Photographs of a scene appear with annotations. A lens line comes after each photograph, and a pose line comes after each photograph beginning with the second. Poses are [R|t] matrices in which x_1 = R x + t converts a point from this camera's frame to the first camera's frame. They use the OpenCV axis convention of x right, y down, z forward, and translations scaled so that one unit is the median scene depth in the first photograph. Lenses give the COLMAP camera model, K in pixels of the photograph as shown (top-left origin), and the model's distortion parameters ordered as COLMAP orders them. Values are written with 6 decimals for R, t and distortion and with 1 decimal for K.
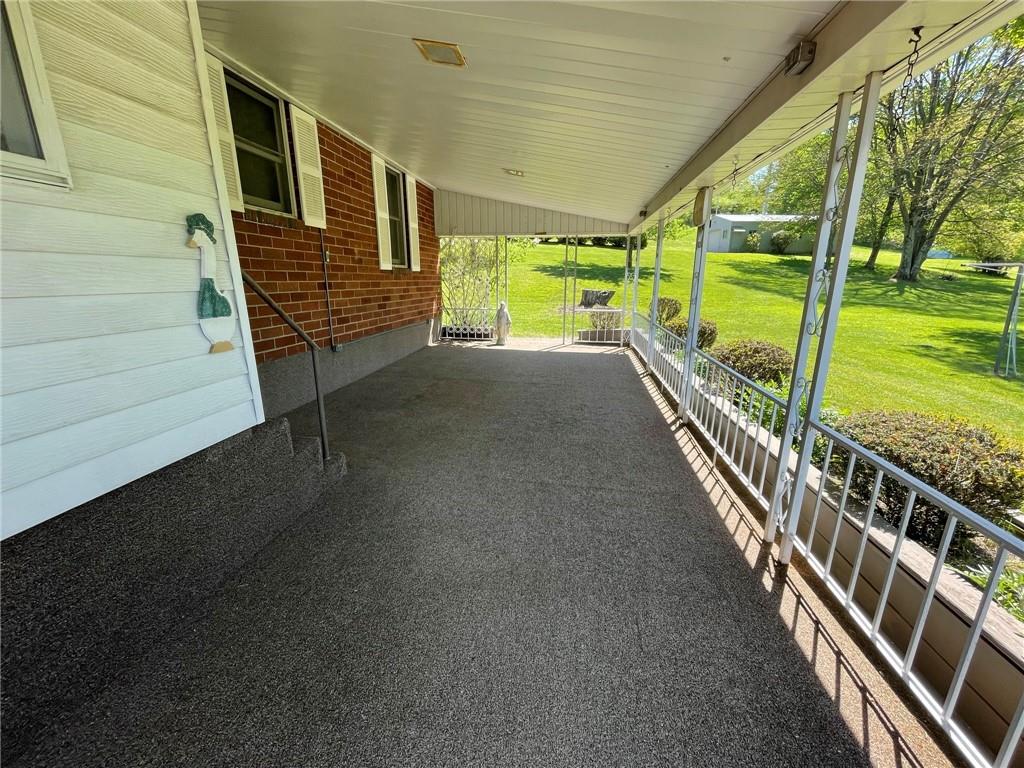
lens RADIAL K [[413.9, 0, 512.0], [0, 413.9, 384.9], [0, 0, 1]] dist [-0.002746, 0.000146]
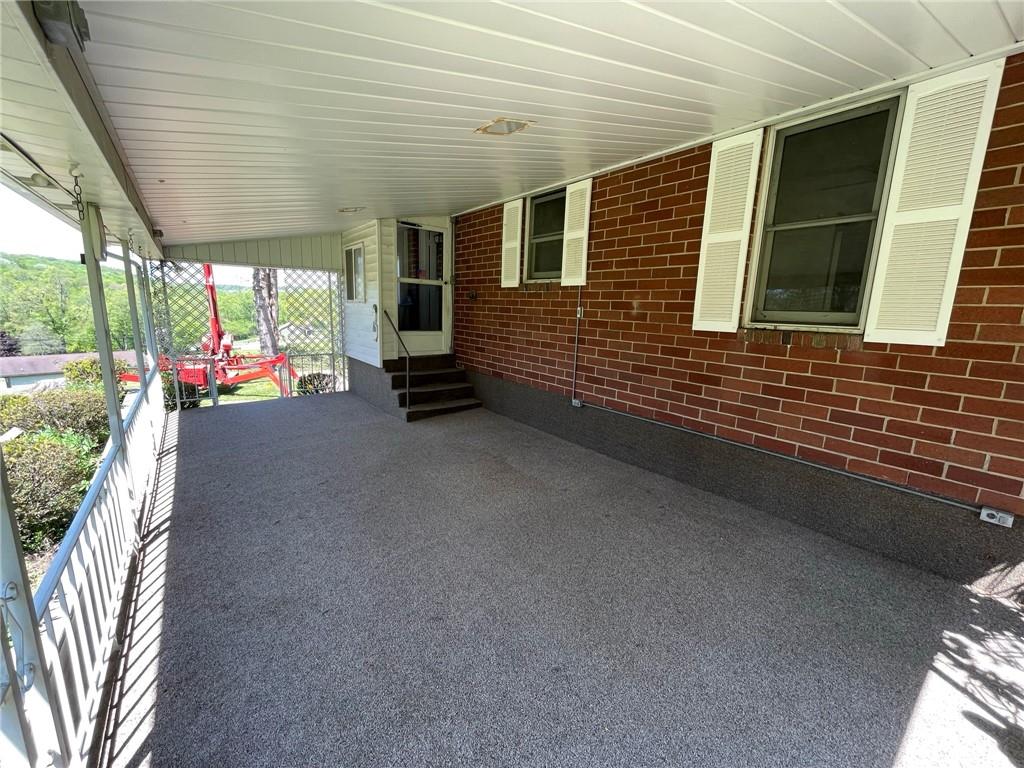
lens RADIAL K [[413.9, 0, 511.0], [0, 413.9, 386.4], [0, 0, 1]] dist [-0.002746, 0.000146]
pose [[-0.690759, 0.113313, -0.714151, 0.410754], [-0.212002, 0.912505, 0.349844, -0.471717], [0.691308, 0.393059, -0.606298, 1.596487]]
